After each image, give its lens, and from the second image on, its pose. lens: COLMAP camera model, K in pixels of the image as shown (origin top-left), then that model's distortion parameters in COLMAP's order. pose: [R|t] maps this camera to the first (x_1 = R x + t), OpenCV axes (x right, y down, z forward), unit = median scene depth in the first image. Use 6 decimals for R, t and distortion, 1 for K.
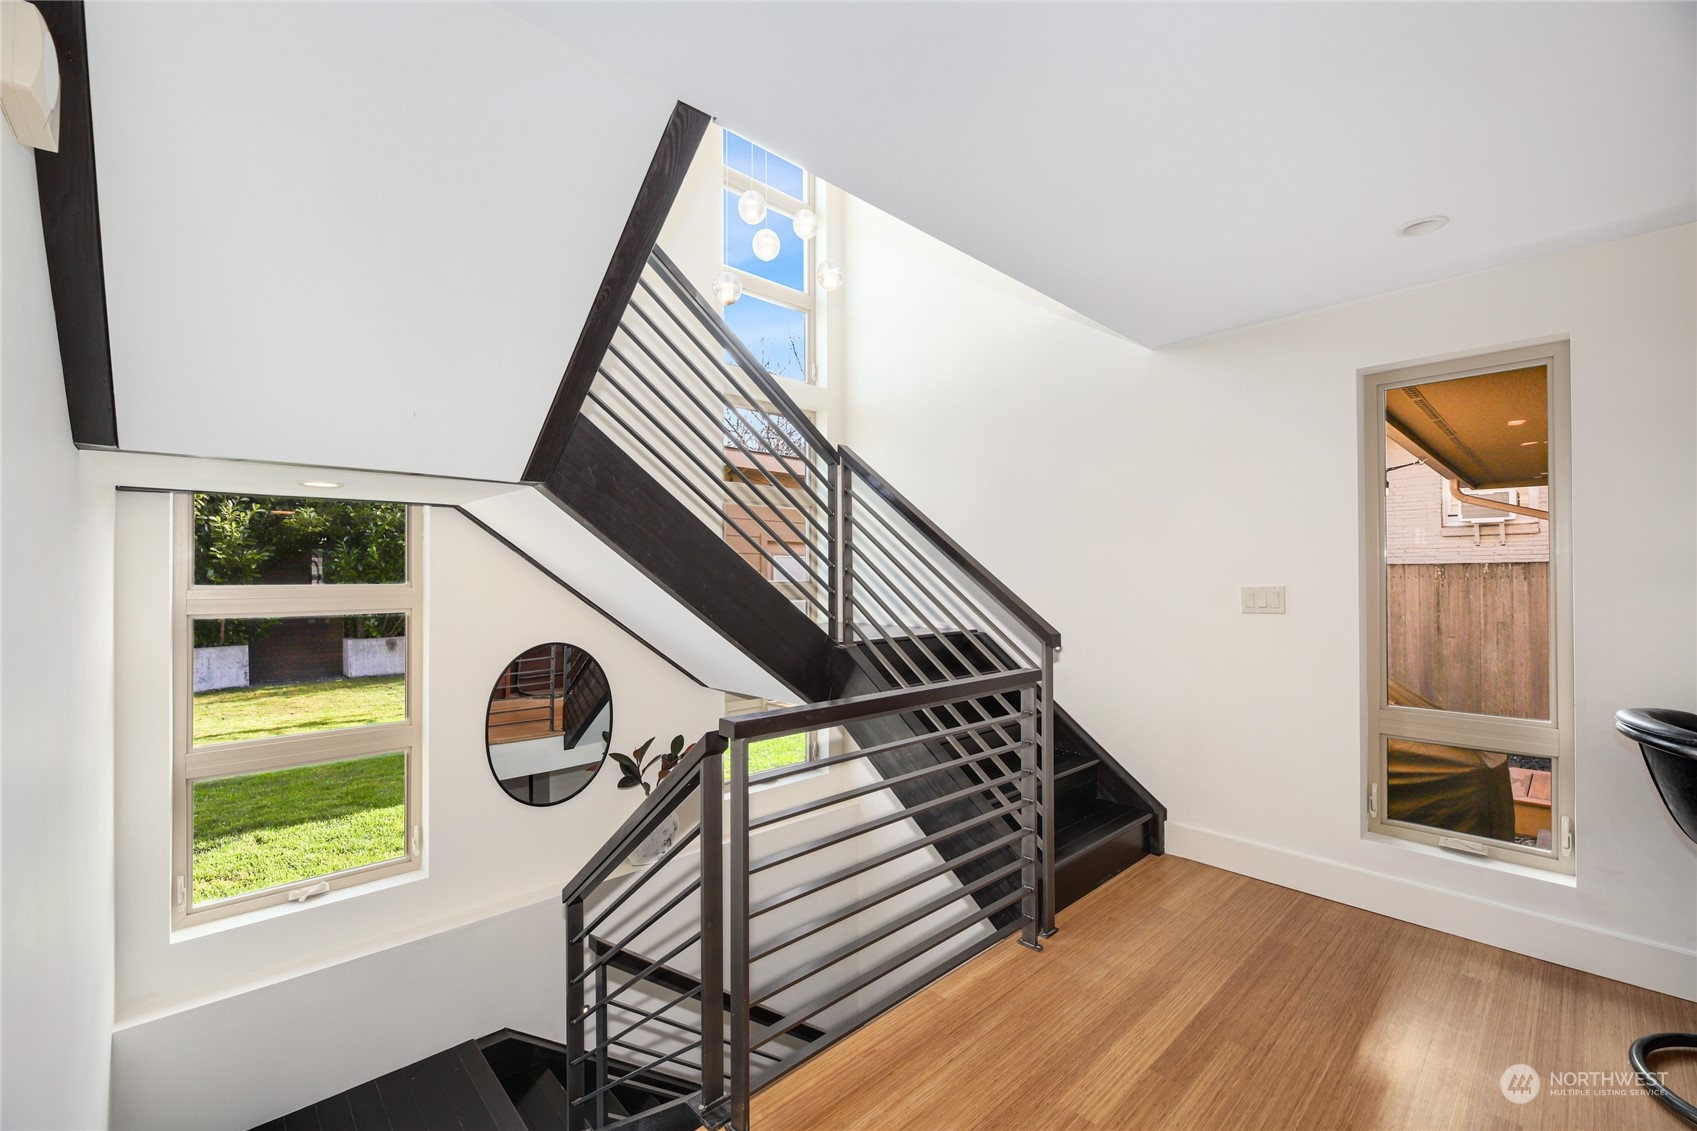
lens RADIAL K [[691.1, 0, 850.7], [0, 691.1, 572.7], [0, 0, 1]] dist [0.000933, -0.000167]
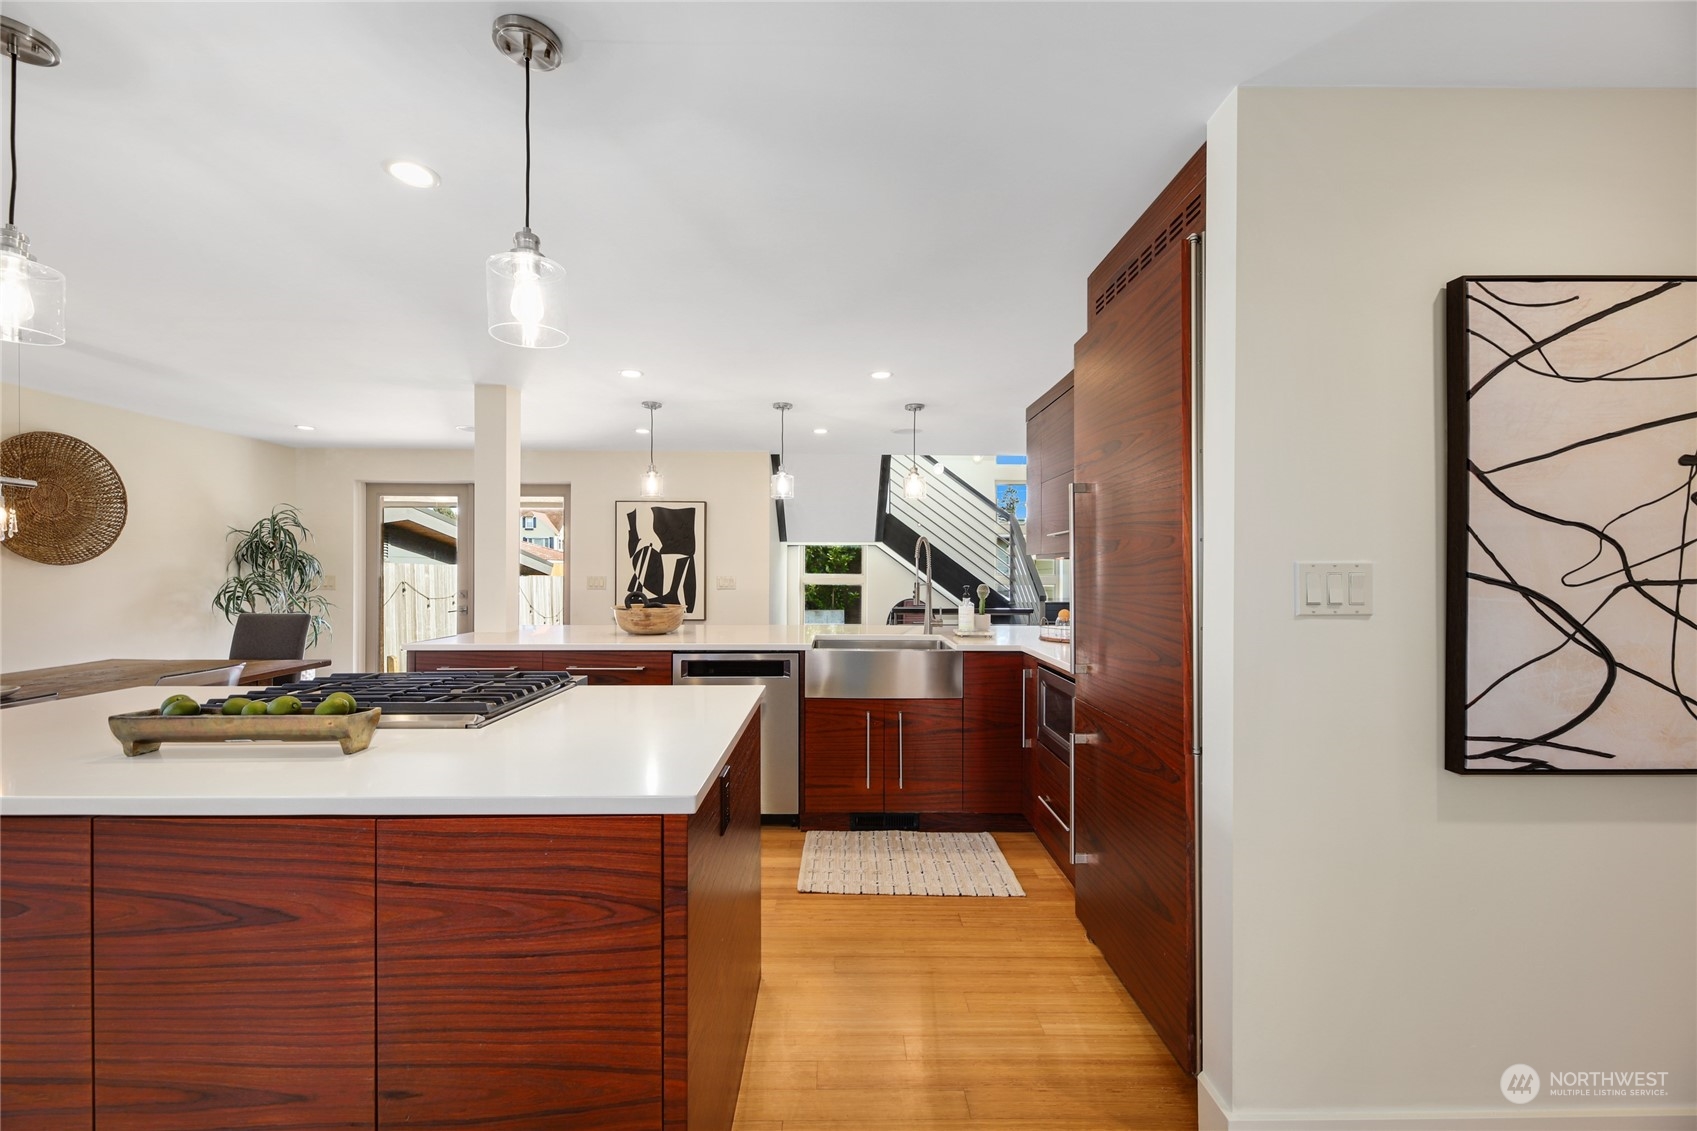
lens RADIAL K [[683.0, 0, 848.5], [0, 683.0, 565.5], [0, 0, 1]] dist [0.000544, -0.000060]
pose [[0.754368, 0.003187, -0.656444, 1.165057], [-0.007844, 0.999961, -0.004160, -0.010718], [0.656404, 0.008287, 0.754364, -1.123381]]
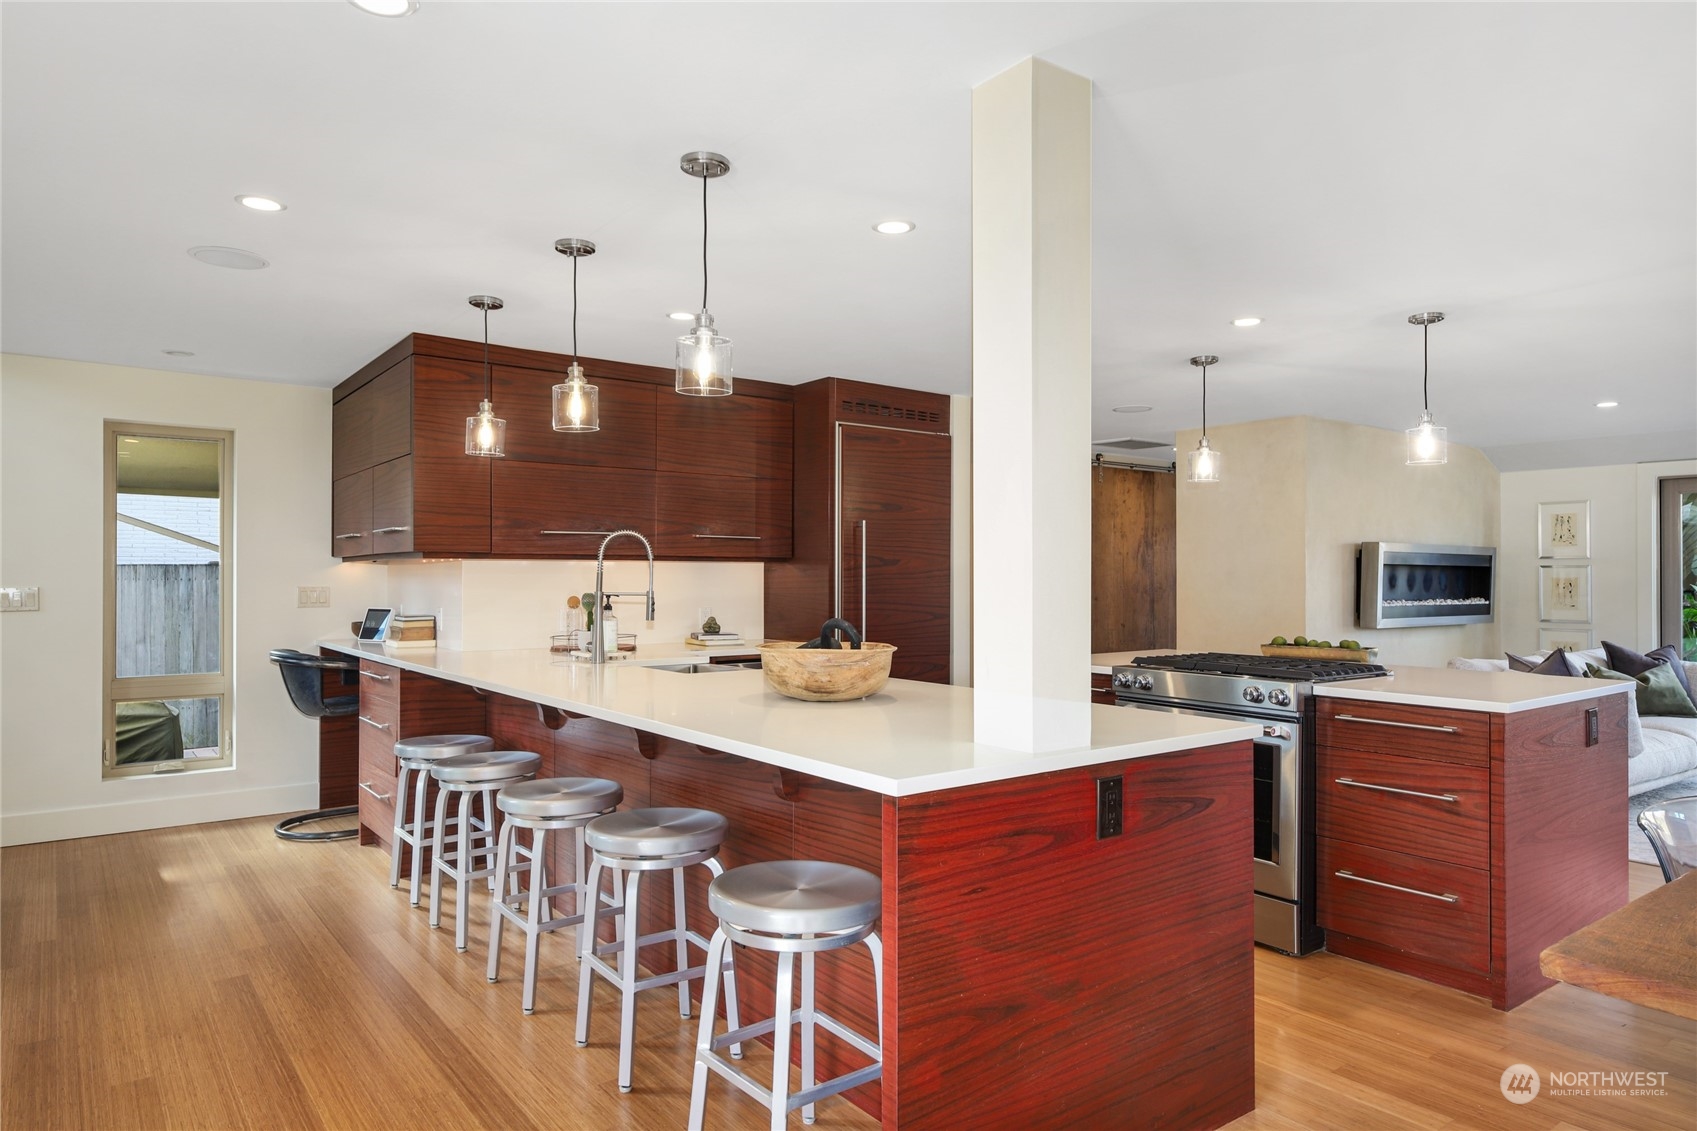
lens RADIAL K [[1036.3, 0, 843.2], [0, 1036.3, 568.8], [0, 0, 1]] dist [0.002214, 0.000280]
pose [[0.101873, 0.010939, 0.994737, -0.969242], [-0.008393, 0.999913, -0.010137, -0.005190], [-0.994762, -0.007316, 0.101956, -0.527464]]
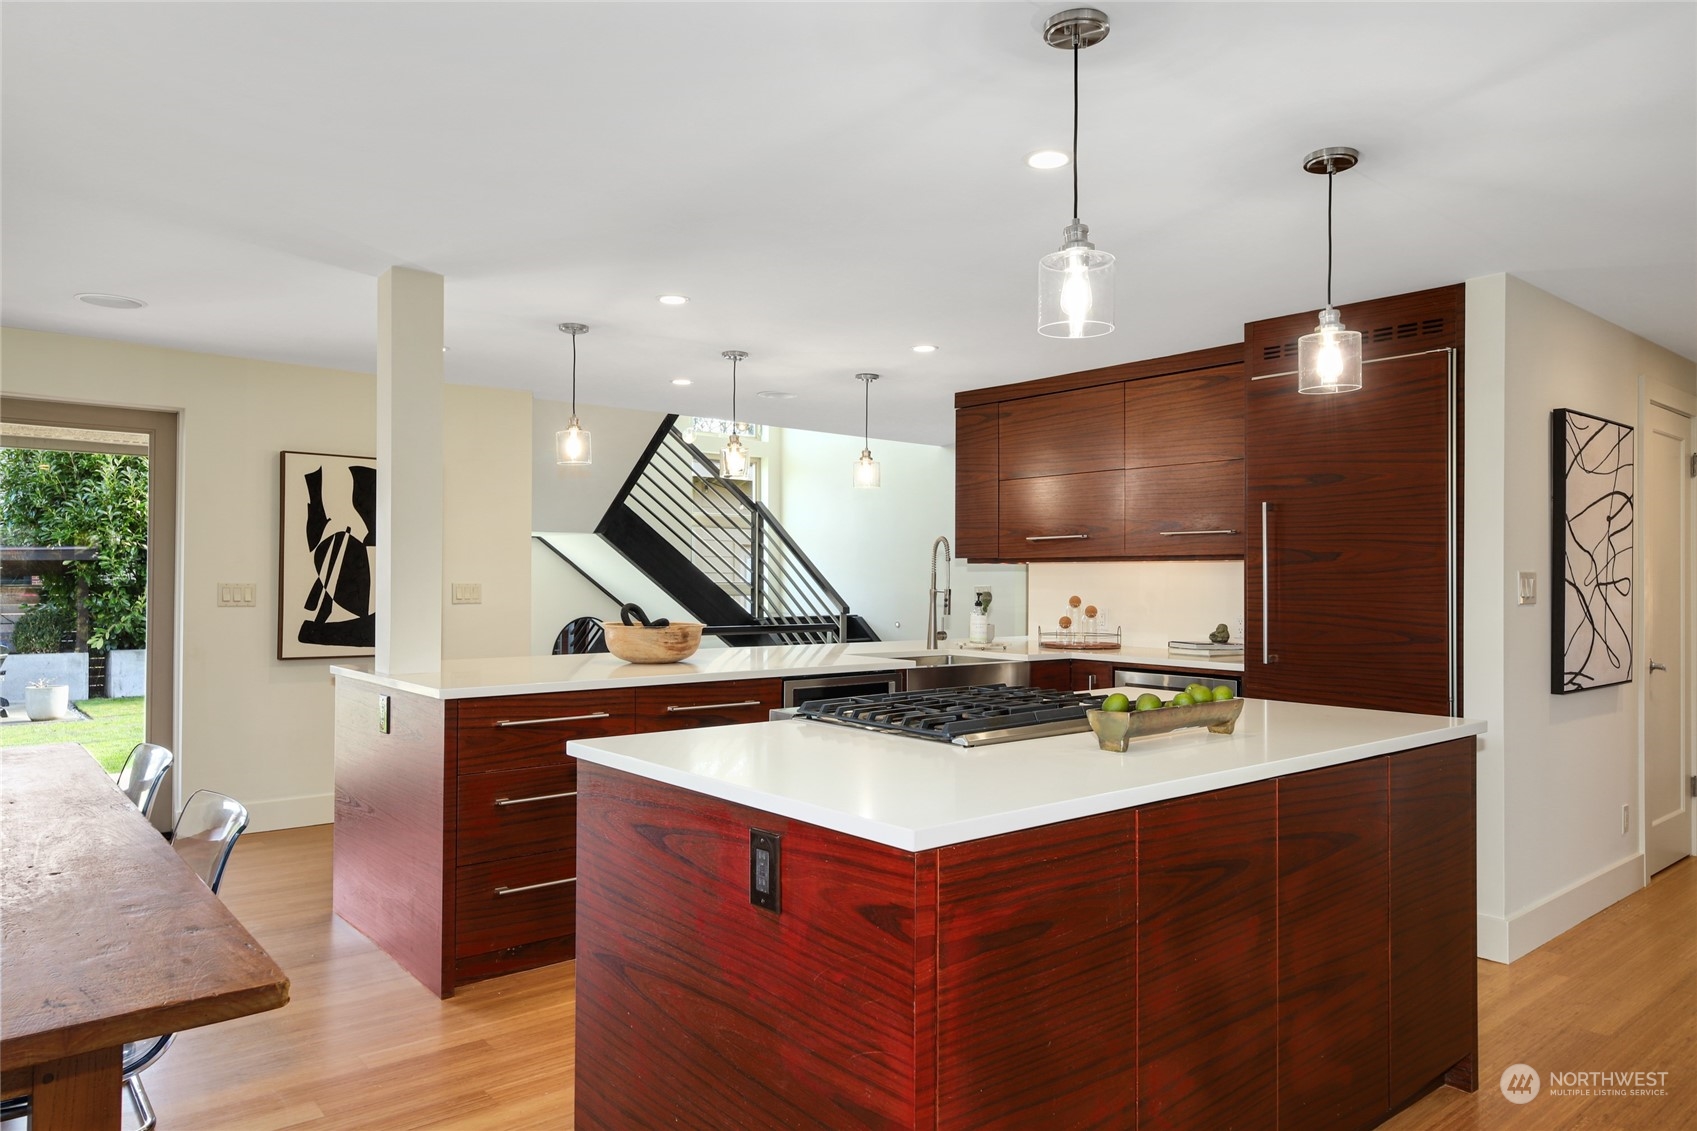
lens RADIAL K [[1095.2, 0, 839.6], [0, 1095.2, 610.8], [0, 0, 1]] dist [0.015114, -0.001097]
pose [[0.998824, 0.012981, -0.046704, 0.349249], [-0.011573, 0.999474, 0.030298, -0.002331], [0.047073, -0.029722, 0.998449, -1.867162]]
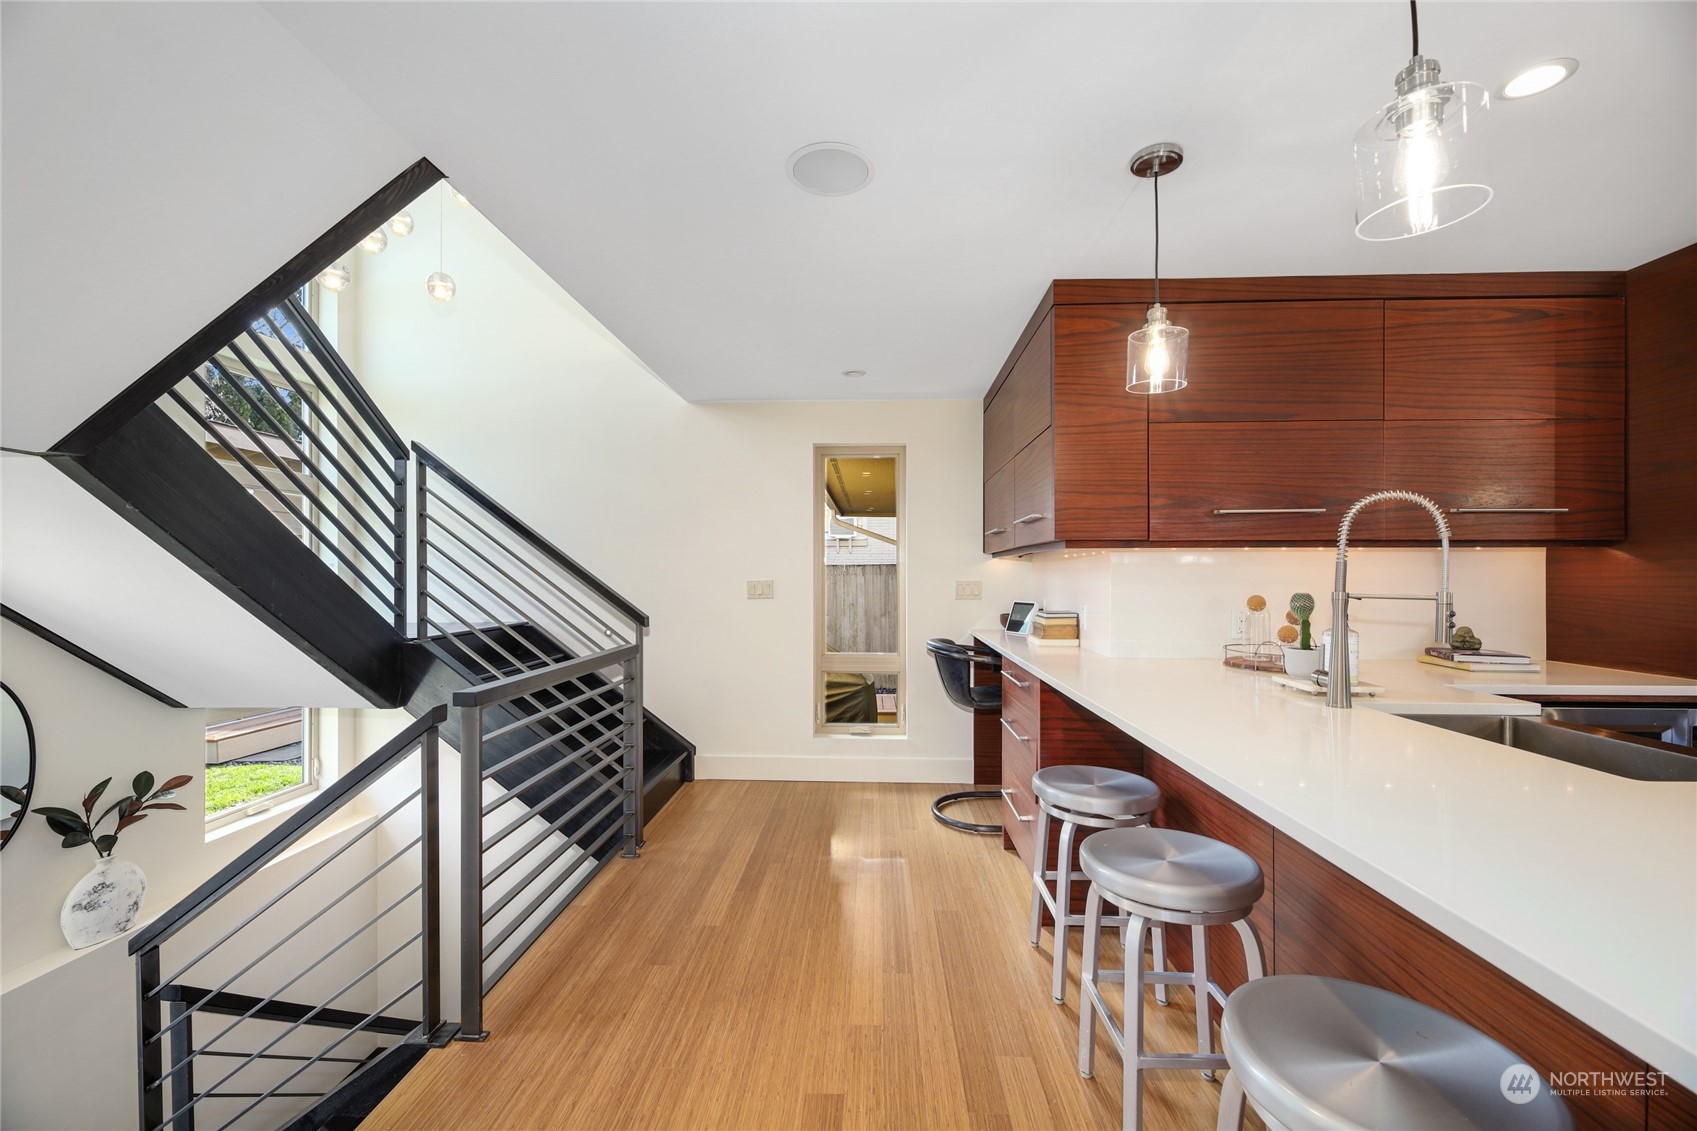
lens RADIAL K [[691.1, 0, 850.7], [0, 691.1, 572.7], [0, 0, 1]] dist [0.000933, -0.000167]
pose [[0.707104, 0.003995, 0.707098, -0.303933], [-0.007607, 0.999969, 0.001958, -0.000087], [-0.707069, -0.006763, 0.707112, -0.171408]]
